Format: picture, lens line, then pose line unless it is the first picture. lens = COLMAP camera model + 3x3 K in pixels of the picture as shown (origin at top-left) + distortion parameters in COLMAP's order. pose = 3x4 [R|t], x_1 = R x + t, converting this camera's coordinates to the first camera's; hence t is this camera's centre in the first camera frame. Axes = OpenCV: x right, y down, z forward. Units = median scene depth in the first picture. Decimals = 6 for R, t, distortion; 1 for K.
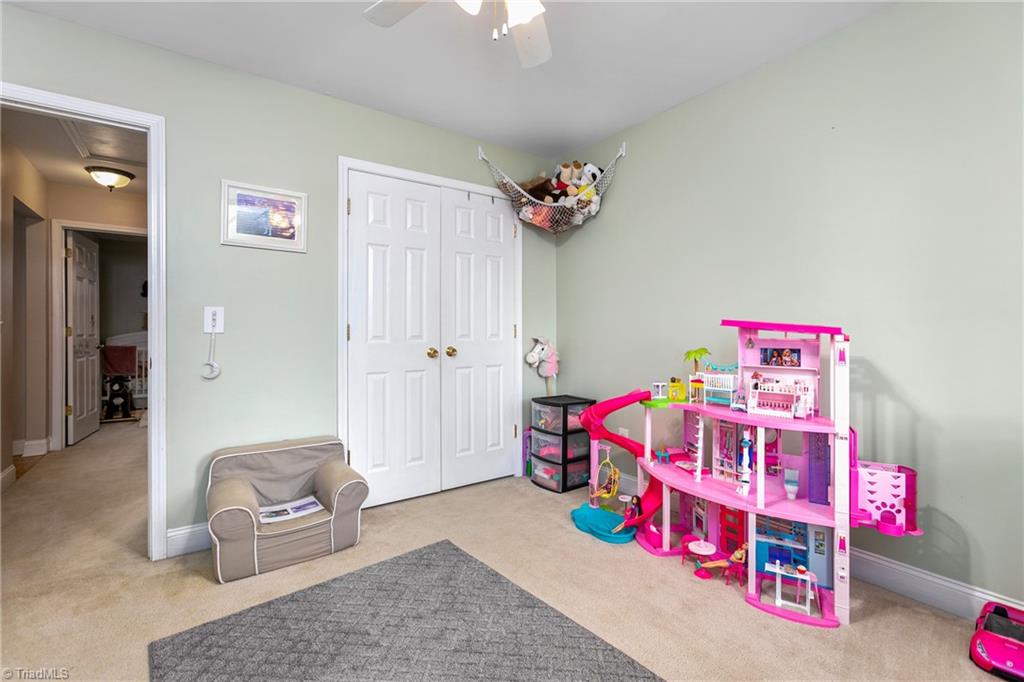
lens RADIAL K [[464.8, 0, 510.5], [0, 464.8, 327.0], [0, 0, 1]] dist [-0.018026, 0.013469]
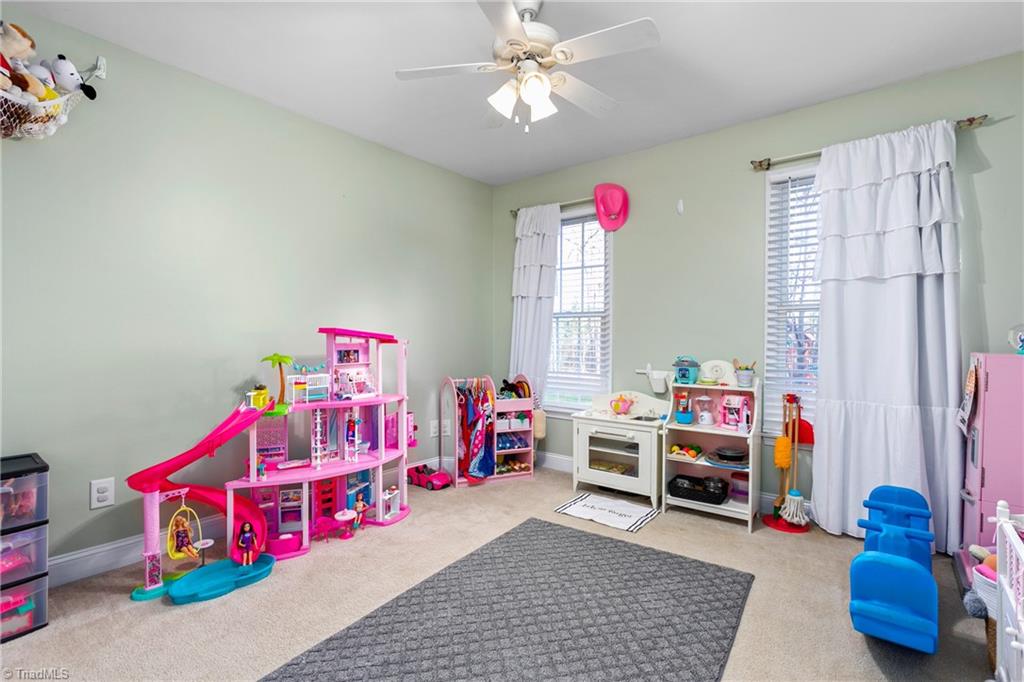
lens RADIAL K [[464.8, 0, 510.5], [0, 464.8, 327.0], [0, 0, 1]] dist [-0.018026, 0.013469]
pose [[-0.268768, 0.023635, 0.962915, -0.879066], [-0.007888, 0.999611, -0.026737, 0.010747], [-0.963173, -0.014781, -0.268477, 0.906819]]
